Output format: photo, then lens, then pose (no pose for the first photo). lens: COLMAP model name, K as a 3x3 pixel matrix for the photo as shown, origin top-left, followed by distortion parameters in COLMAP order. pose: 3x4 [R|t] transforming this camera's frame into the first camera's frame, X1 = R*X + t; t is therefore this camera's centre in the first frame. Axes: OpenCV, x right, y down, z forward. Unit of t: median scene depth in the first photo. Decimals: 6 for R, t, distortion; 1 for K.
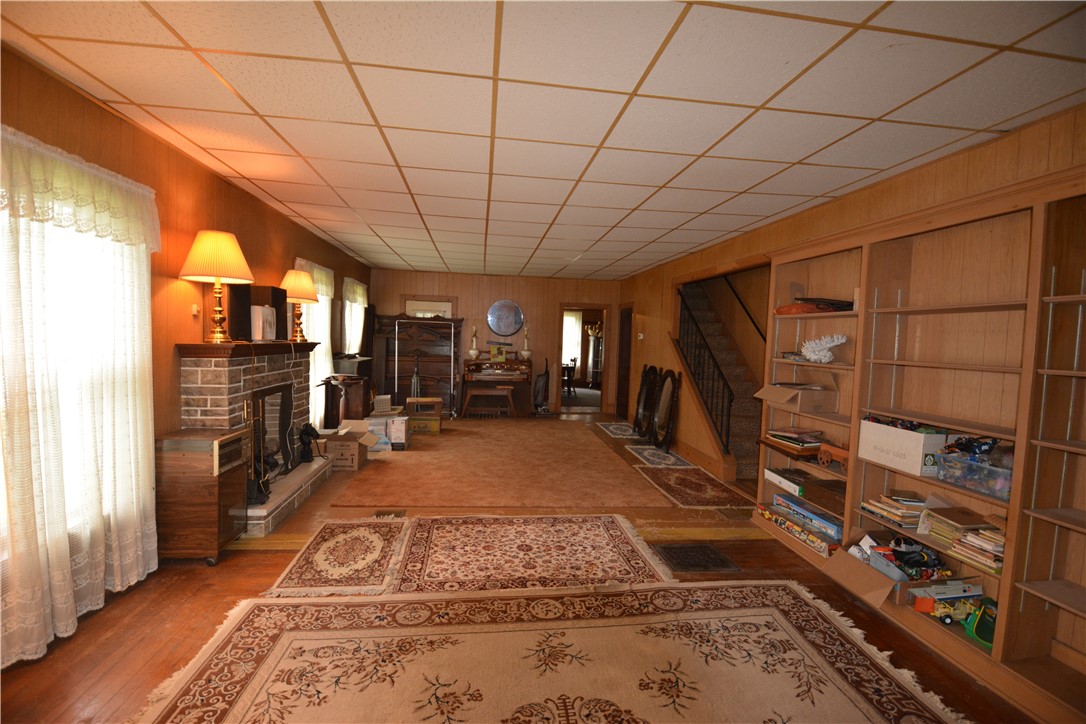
lens RADIAL K [[487.6, 0, 543.0], [0, 487.6, 362.0], [0, 0, 1]] dist [0.002093, -0.015234]
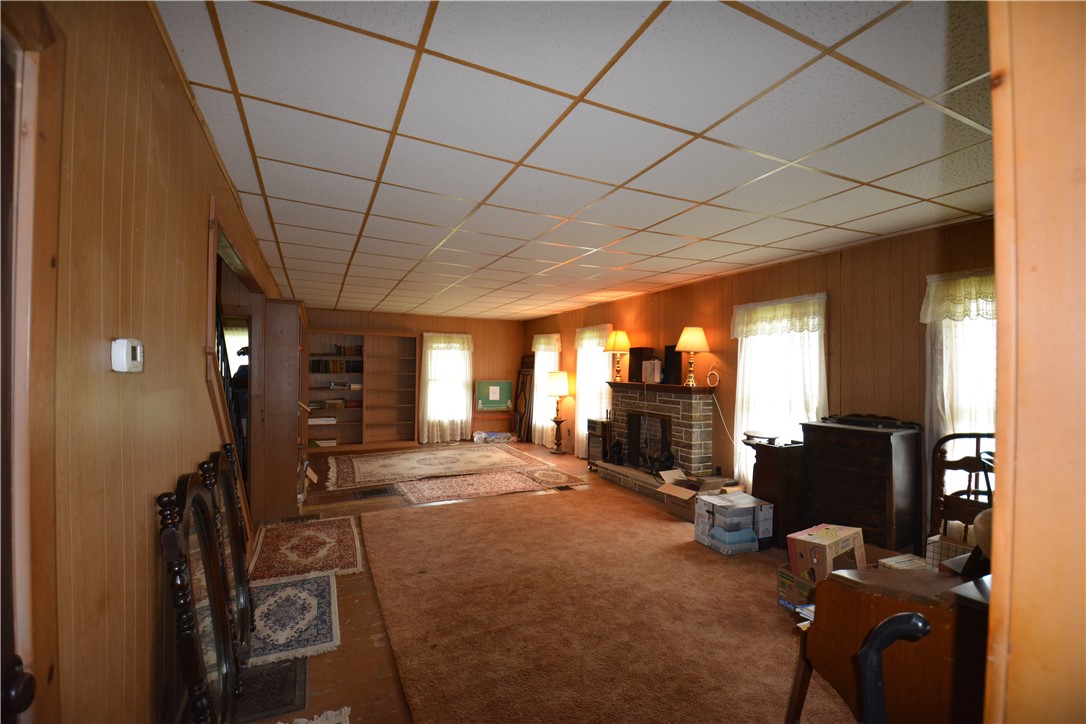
lens RADIAL K [[487.6, 0, 543.0], [0, 487.6, 362.0], [0, 0, 1]] dist [0.002093, -0.015234]
pose [[-0.953540, -0.046764, -0.297615, 0.247422], [-0.055103, 0.998287, 0.019687, -0.128119], [0.296185, 0.035172, -0.954483, 2.545773]]
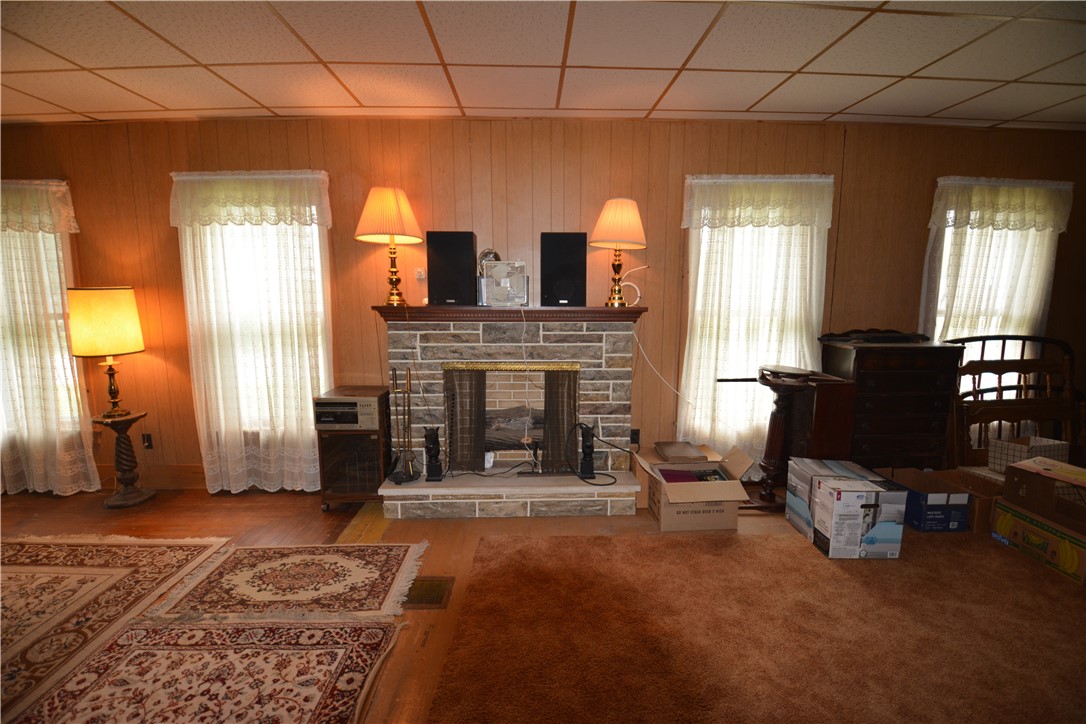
lens RADIAL K [[487.6, 0, 543.0], [0, 487.6, 362.0], [0, 0, 1]] dist [0.002093, -0.015234]
pose [[-0.110791, 0.111352, -0.987586, 0.242086], [-0.045759, 0.992078, 0.116992, -0.048515], [0.992790, 0.058152, -0.104818, 1.235947]]
